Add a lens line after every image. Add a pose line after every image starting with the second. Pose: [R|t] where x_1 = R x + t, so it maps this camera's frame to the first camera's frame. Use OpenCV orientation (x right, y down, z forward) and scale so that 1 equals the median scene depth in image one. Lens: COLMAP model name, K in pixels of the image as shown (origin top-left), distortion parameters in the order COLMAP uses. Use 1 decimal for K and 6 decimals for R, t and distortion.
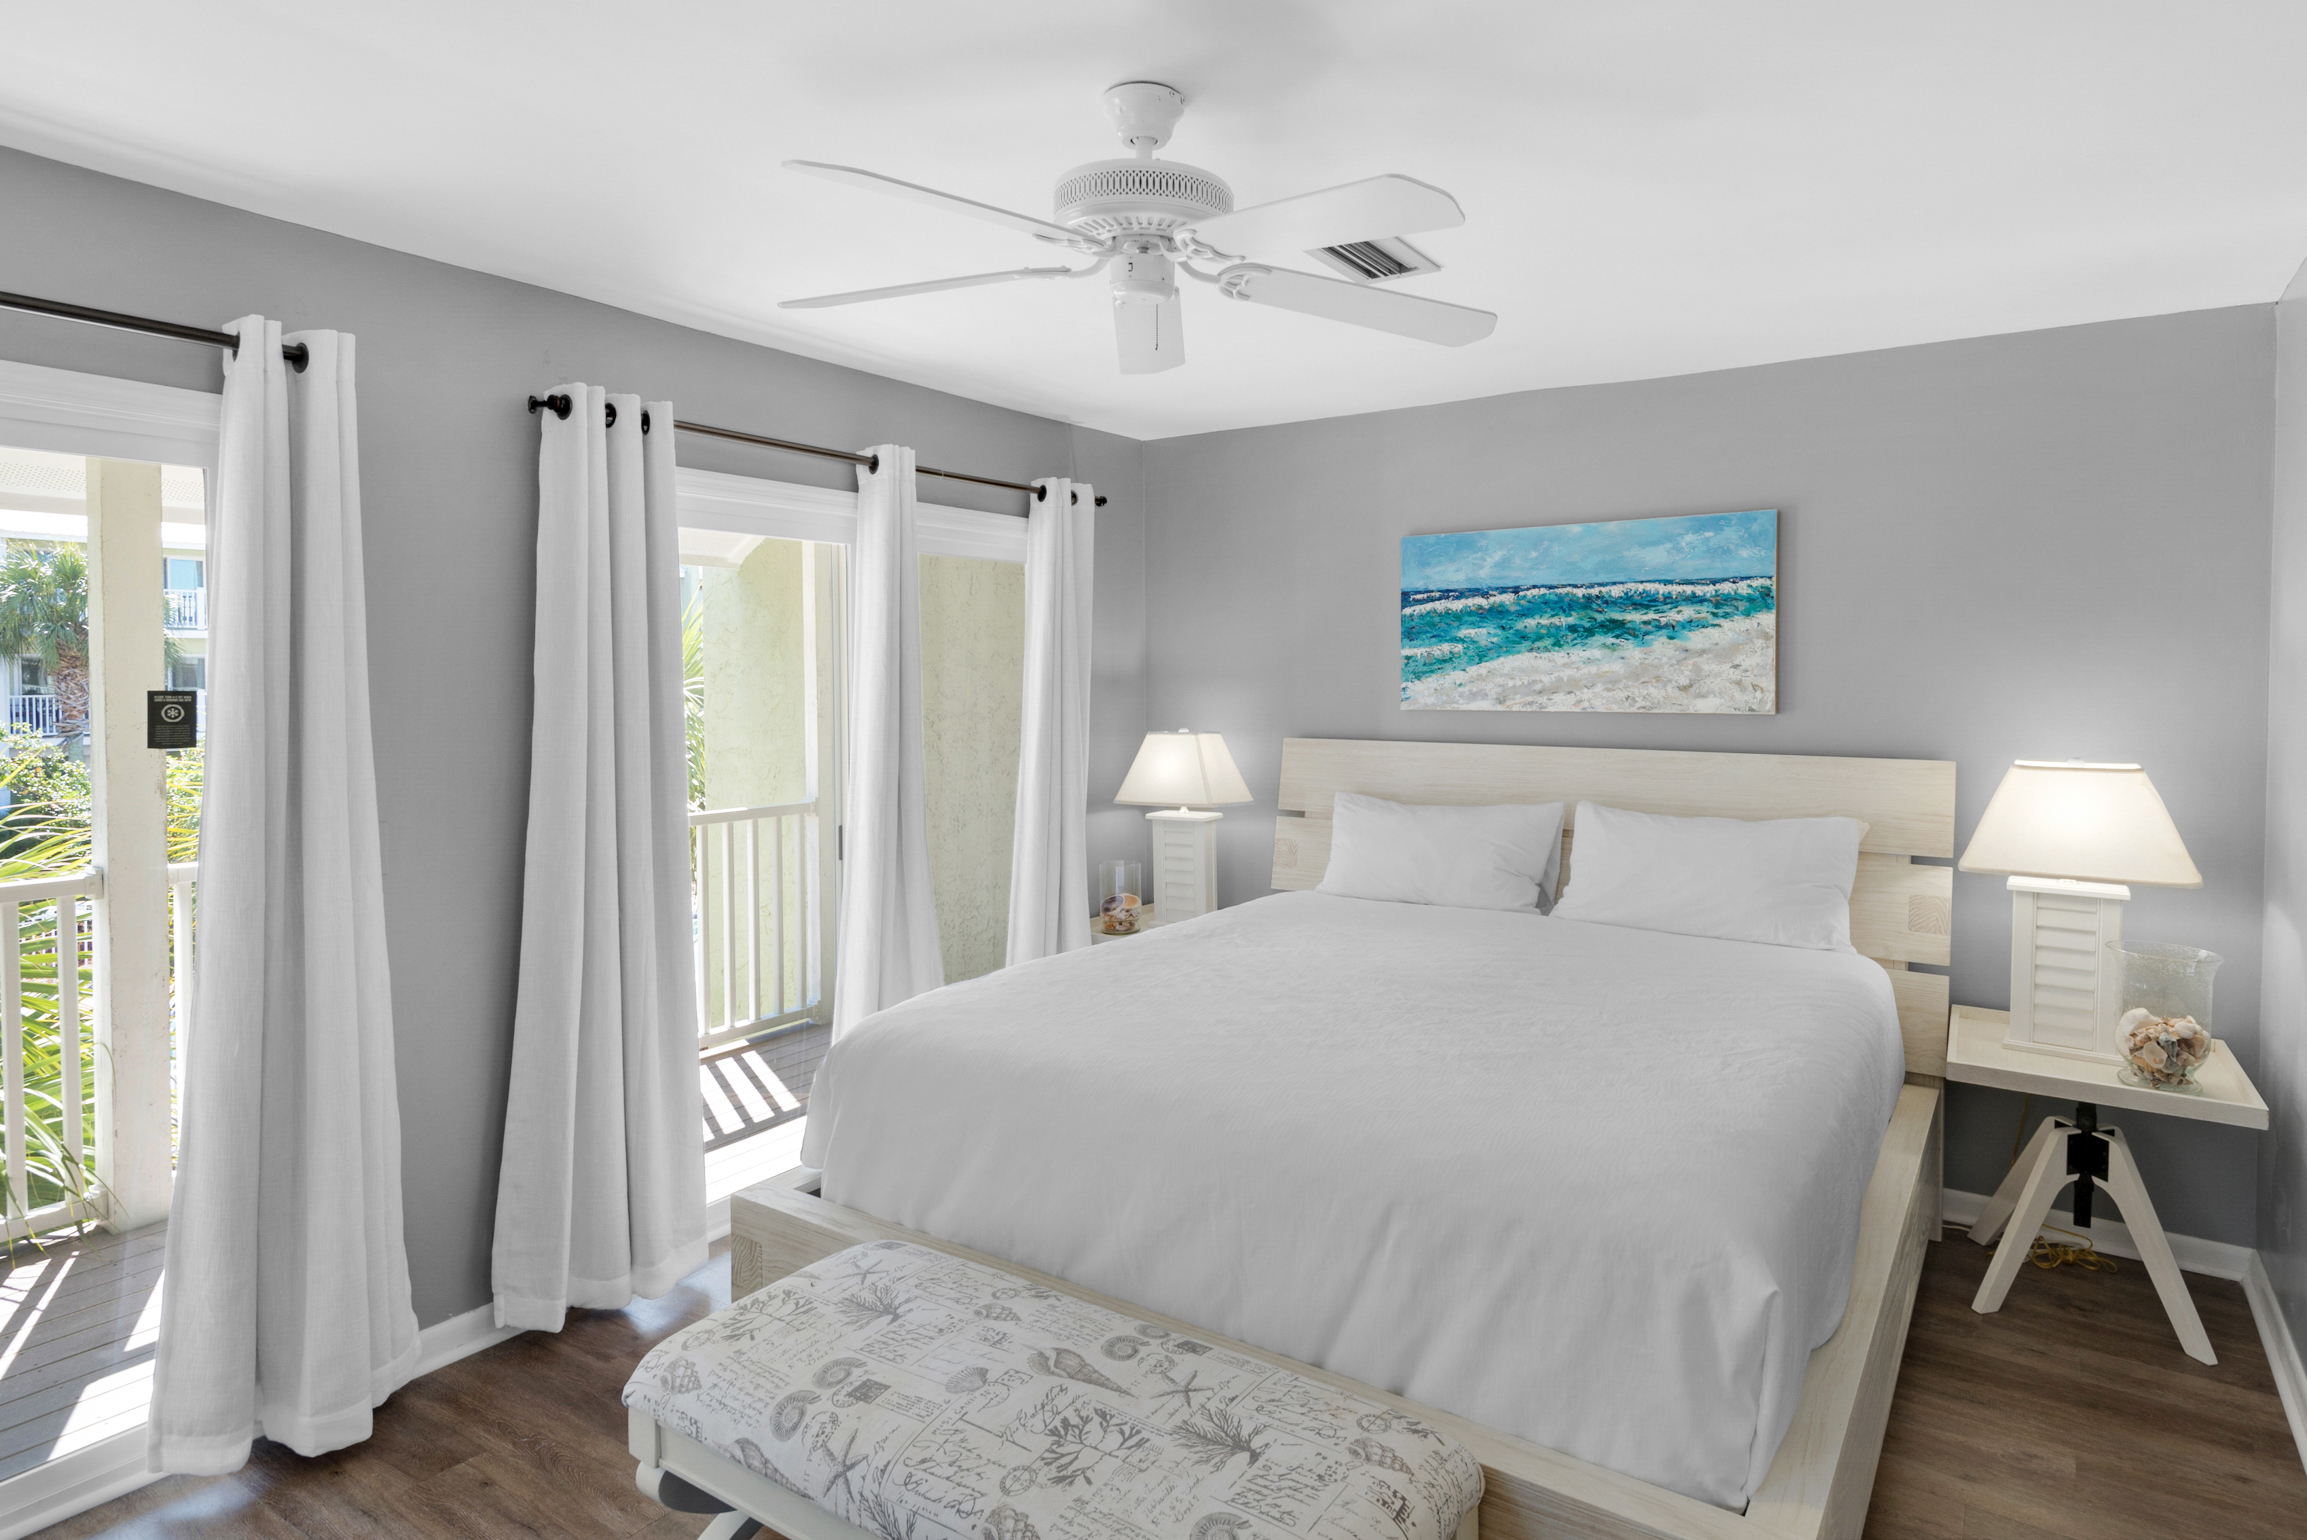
lens RADIAL K [[1237.0, 0, 1234.3], [0, 1237.0, 701.1], [0, 0, 1]] dist [0.012934, 0.000104]
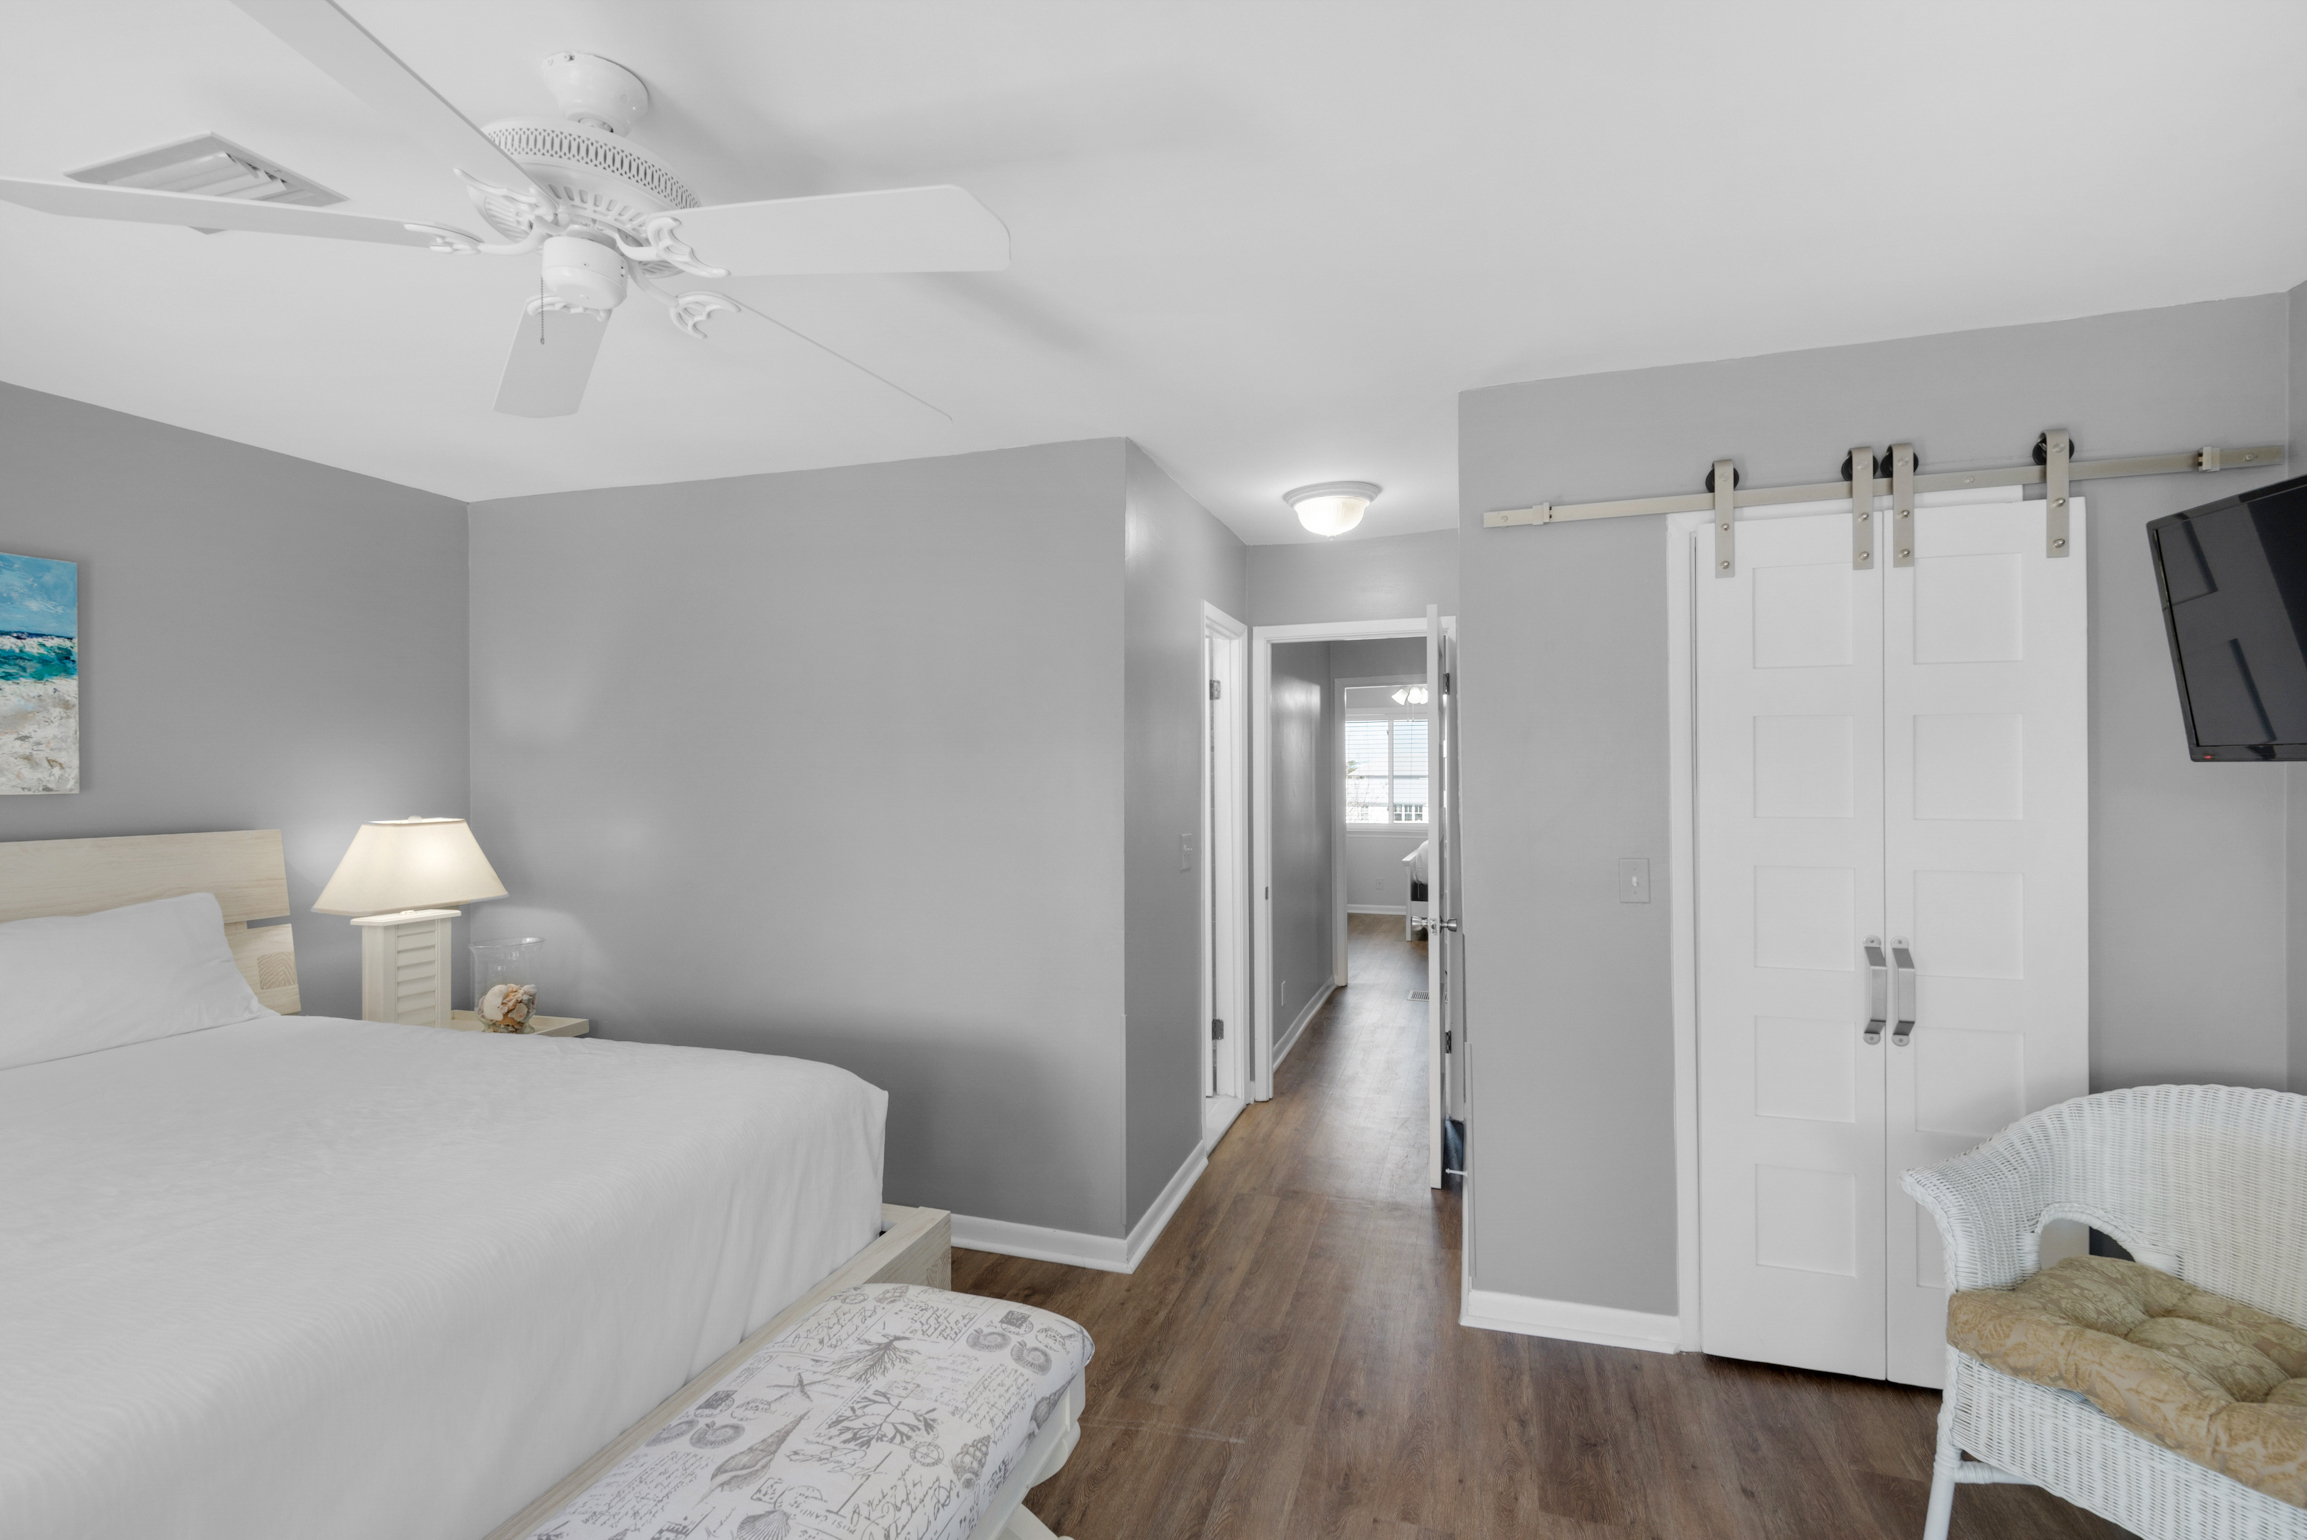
lens RADIAL K [[1050.8, 0, 1159.6], [0, 1050.8, 766.3], [0, 0, 1]] dist [0.021372, -0.013743]
pose [[-0.256732, 0.000928, 0.966482, -0.541915], [0.024917, 0.999674, 0.005659, 0.006948], [-0.966162, 0.025534, -0.256671, 0.488935]]
